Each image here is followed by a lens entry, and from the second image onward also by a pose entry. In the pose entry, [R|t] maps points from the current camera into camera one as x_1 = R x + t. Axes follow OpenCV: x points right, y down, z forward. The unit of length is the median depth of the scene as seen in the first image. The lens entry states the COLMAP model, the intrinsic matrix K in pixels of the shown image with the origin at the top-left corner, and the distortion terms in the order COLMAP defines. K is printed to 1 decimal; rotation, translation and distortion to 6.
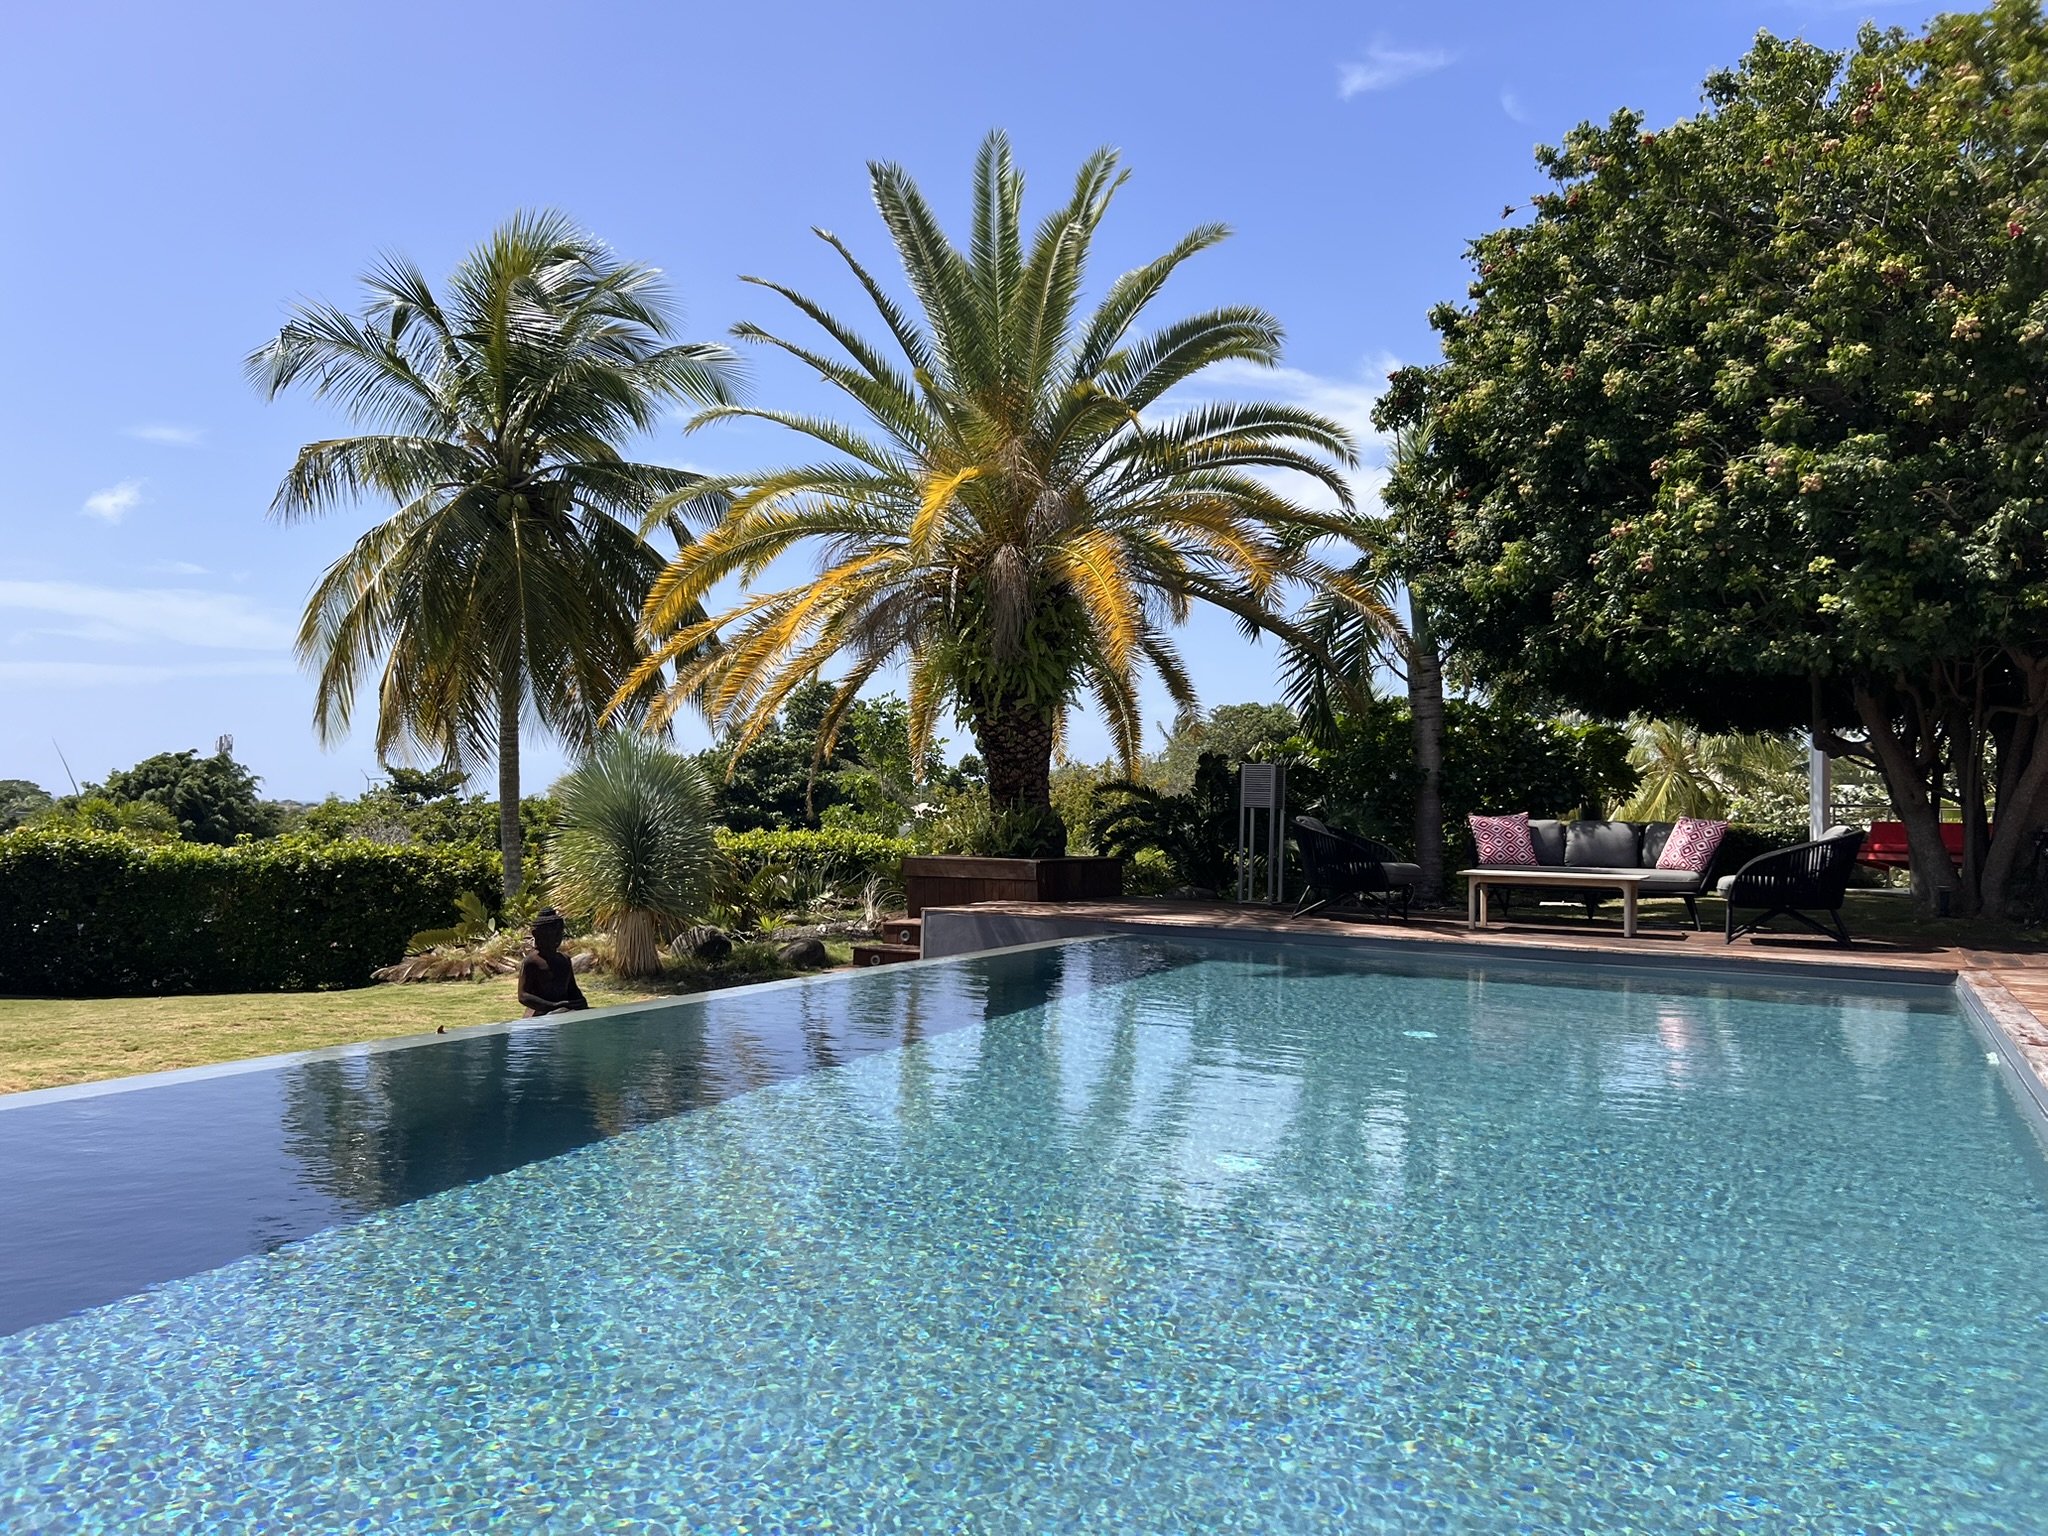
lens RADIAL K [[1544.3, 0, 1022.0], [0, 1544.3, 766.1], [0, 0, 1]] dist [0.051262, -0.045176]
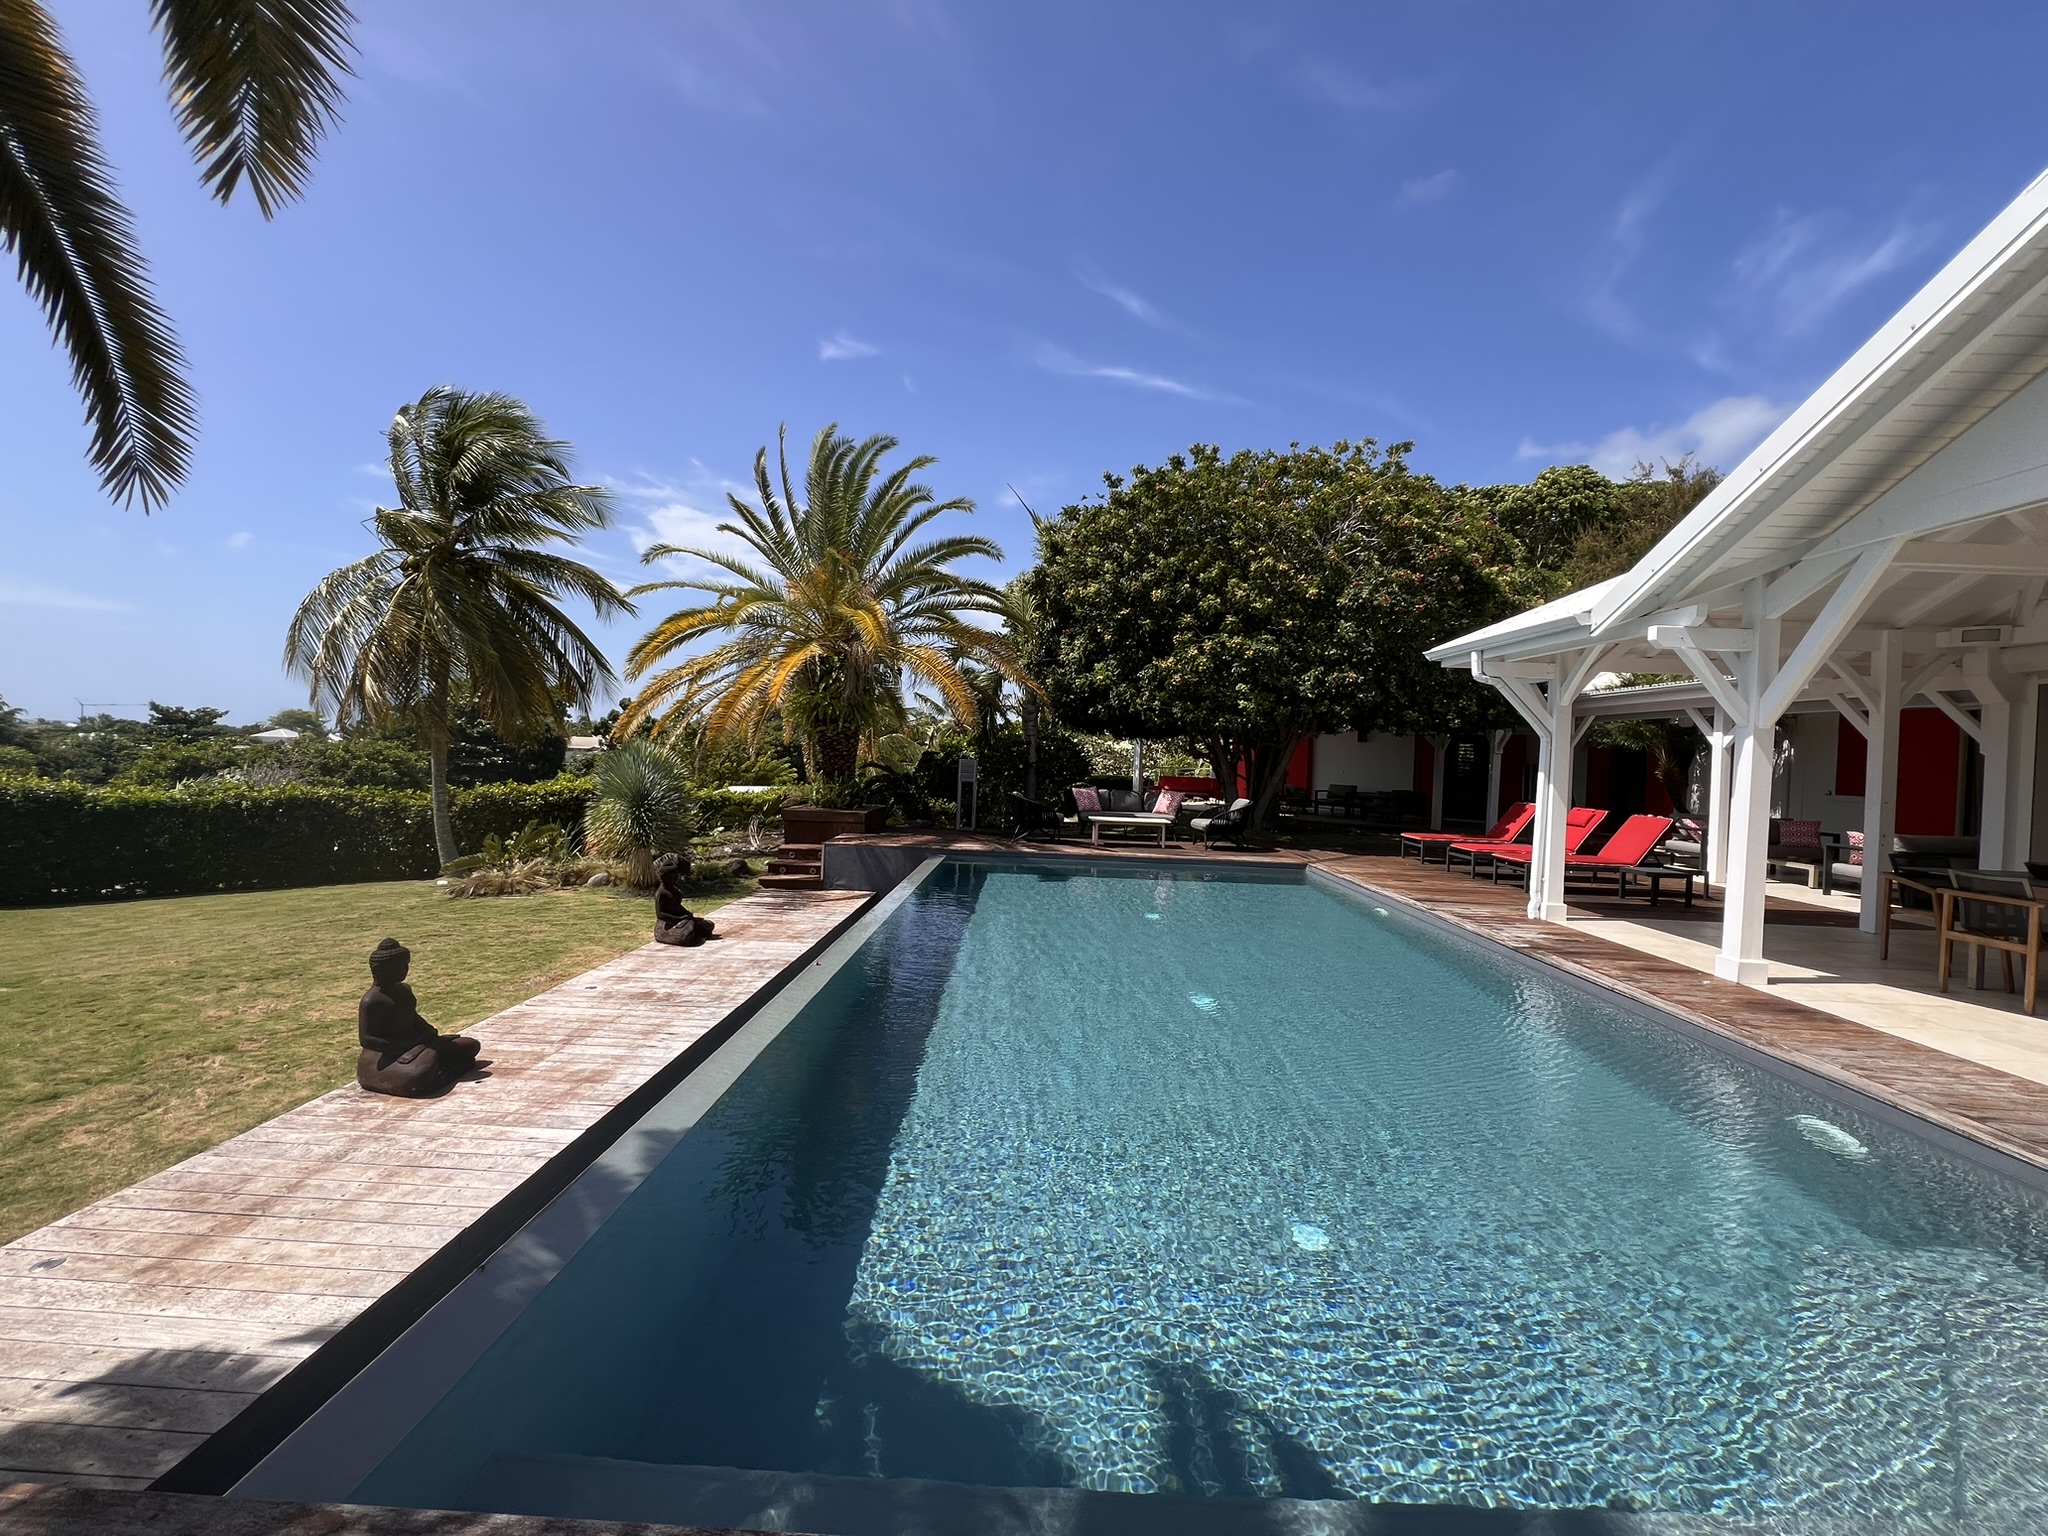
lens RADIAL K [[817.6, 0, 1026.6], [0, 817.6, 764.7], [0, 0, 1]] dist [0.001744, 0.000271]
pose [[0.903773, 0.009604, 0.427904, -0.244938], [-0.030937, 0.998599, 0.042928, -0.046649], [-0.426893, -0.052035, 0.902804, 0.025608]]
